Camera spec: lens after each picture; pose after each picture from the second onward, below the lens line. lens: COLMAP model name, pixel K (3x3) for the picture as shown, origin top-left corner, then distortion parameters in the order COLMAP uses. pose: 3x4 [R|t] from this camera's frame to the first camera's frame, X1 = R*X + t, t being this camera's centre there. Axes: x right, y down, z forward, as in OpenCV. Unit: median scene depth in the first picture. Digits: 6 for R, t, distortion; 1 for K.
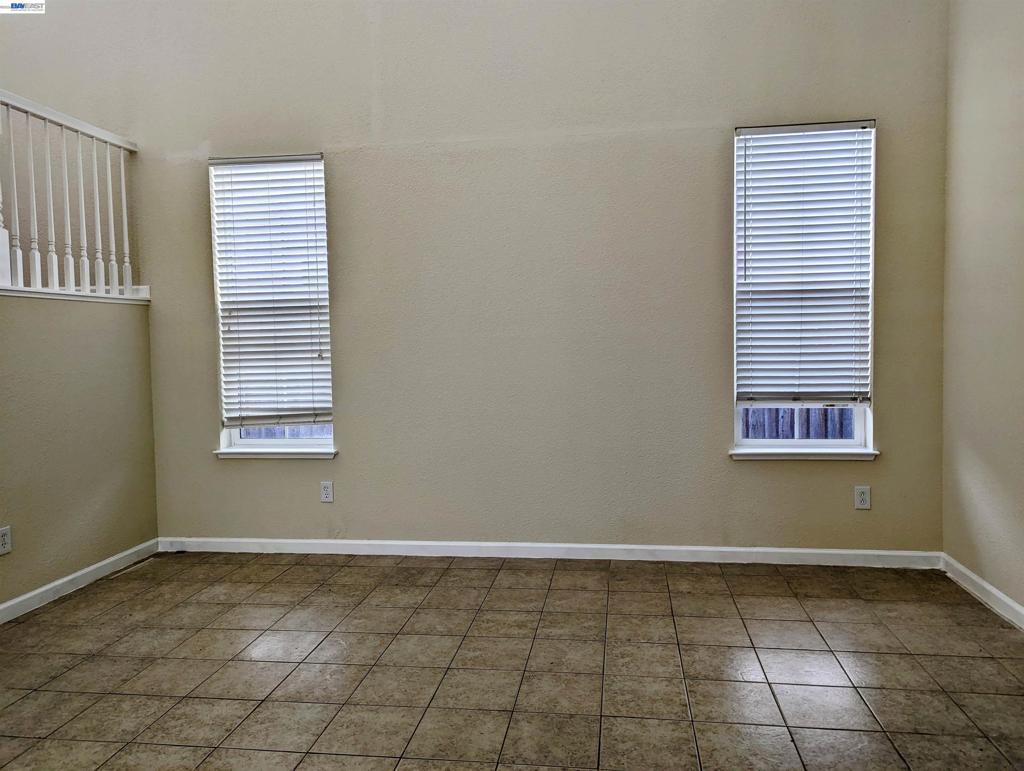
lens RADIAL K [[725.1, 0, 519.3], [0, 725.1, 378.8], [0, 0, 1]] dist [0.056155, -0.044560]
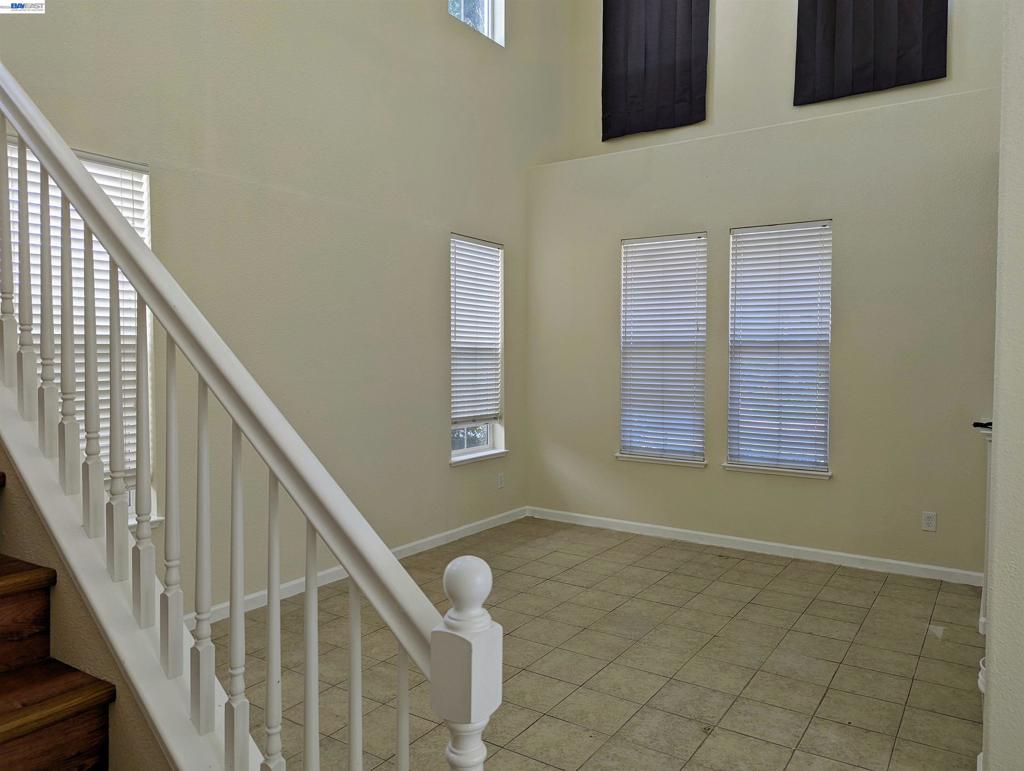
lens RADIAL K [[725.1, 0, 516.8], [0, 725.1, 386.4], [0, 0, 1]] dist [0.056155, -0.044560]
pose [[0.438860, -0.017586, 0.898383, -0.846955], [0.037294, 0.999303, 0.001343, -0.038648], [-0.897781, 0.032915, 0.439210, 0.252857]]
